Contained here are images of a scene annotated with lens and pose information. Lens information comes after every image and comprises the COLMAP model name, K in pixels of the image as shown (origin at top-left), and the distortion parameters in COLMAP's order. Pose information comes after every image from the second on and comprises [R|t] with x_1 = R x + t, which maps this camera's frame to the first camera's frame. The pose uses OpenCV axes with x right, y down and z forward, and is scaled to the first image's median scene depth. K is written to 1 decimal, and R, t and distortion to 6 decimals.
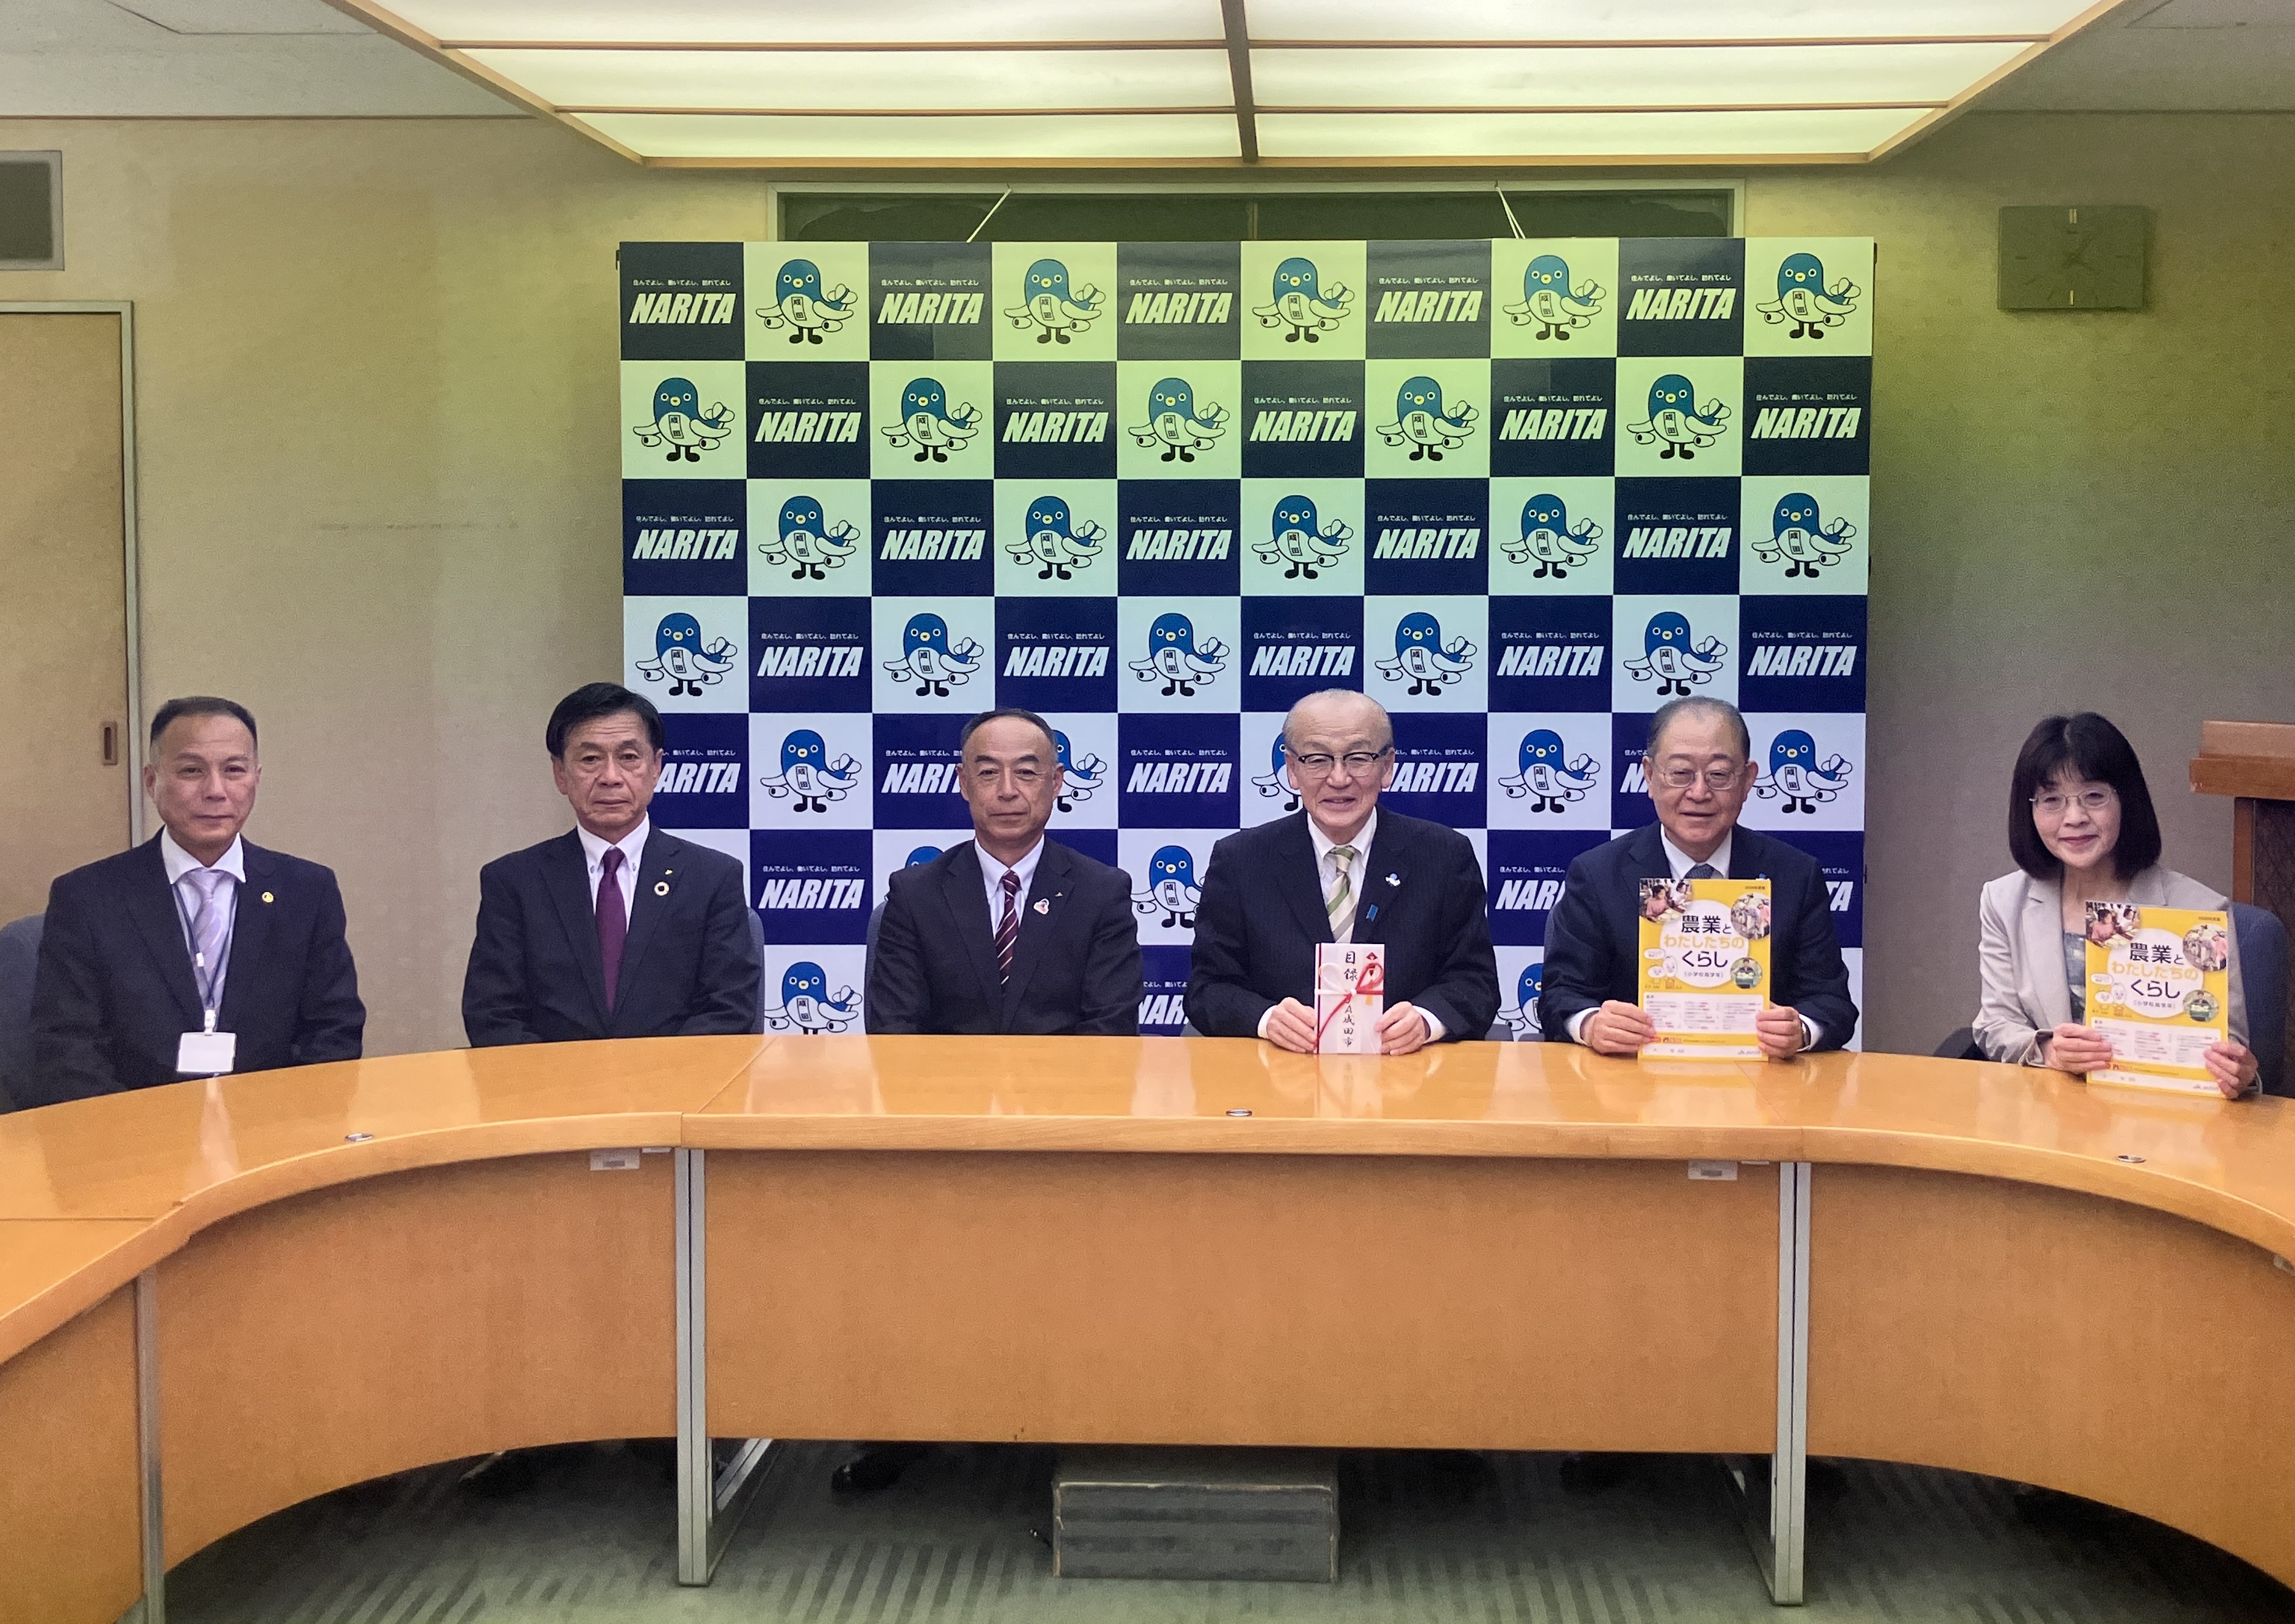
lens RADIAL K [[2628.6, 0, 1152.3], [0, 2628.6, 702.8], [0, 0, 1]] dist [0.018914, 0.000000]
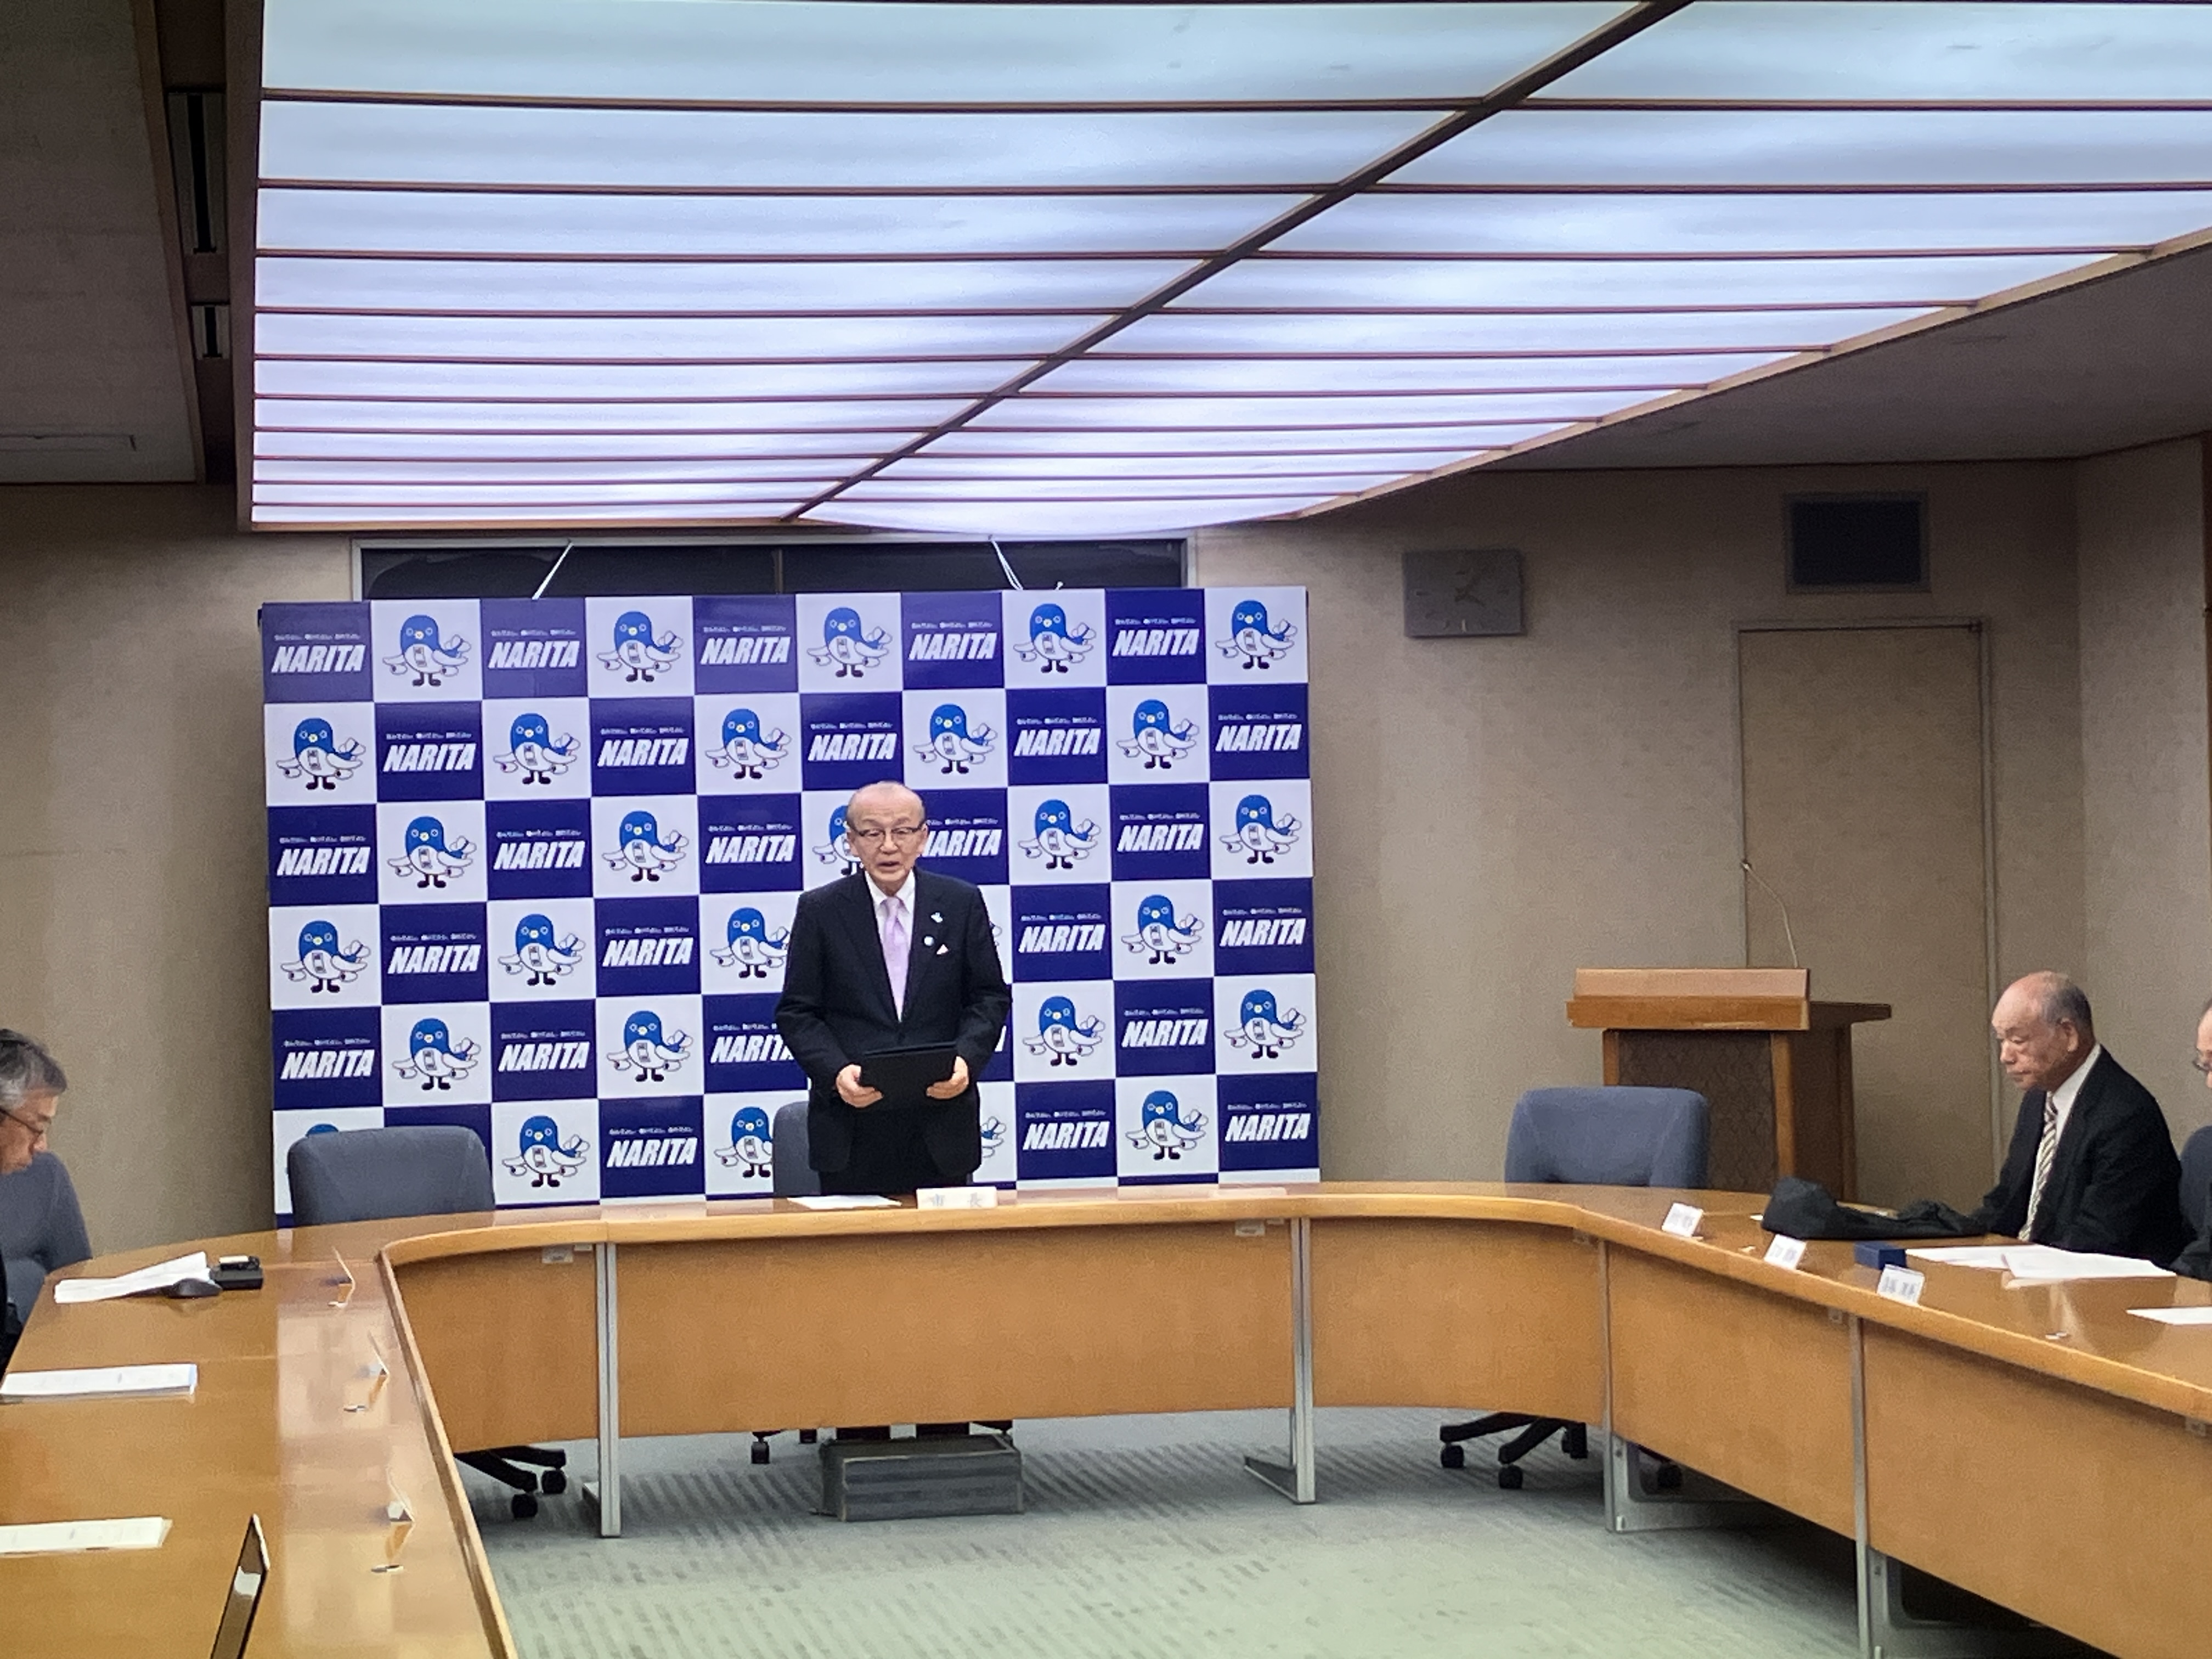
lens RADIAL K [[4584.3, 0, 1105.5], [0, 4584.3, 826.6], [0, 0, 1]] dist [0.087377, 0.000000]
pose [[0.972121, -0.025221, 0.233119, -0.318037], [0.041300, 0.997072, -0.064352, 0.069230], [-0.230813, 0.072186, 0.970317, -1.046544]]
